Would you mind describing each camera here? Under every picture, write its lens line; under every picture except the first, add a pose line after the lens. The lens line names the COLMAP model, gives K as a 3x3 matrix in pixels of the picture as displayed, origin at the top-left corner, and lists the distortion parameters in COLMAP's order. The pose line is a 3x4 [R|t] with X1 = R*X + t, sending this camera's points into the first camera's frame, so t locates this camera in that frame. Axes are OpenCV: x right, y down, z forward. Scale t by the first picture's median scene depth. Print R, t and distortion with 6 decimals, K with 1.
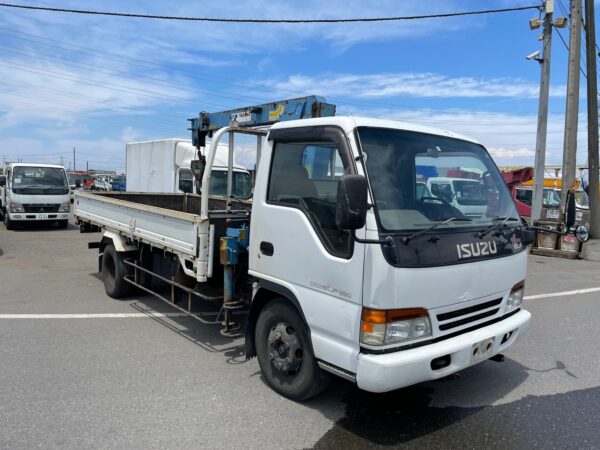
lens RADIAL K [[456.0, 0, 302.0], [0, 456.0, 224.0], [0, 0, 1]] dist [0.058089, -0.015832]
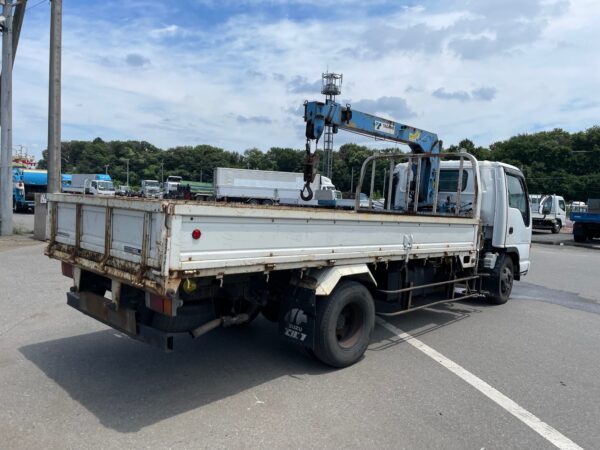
lens RADIAL K [[456.0, 0, 299.8], [0, 456.0, 227.5], [0, 0, 1]] dist [0.058089, -0.015832]
pose [[-0.085459, -0.101291, 0.991180, -1.376229], [0.026840, 0.994224, 0.103916, -0.134622], [-0.995980, 0.035483, -0.082247, 1.480558]]
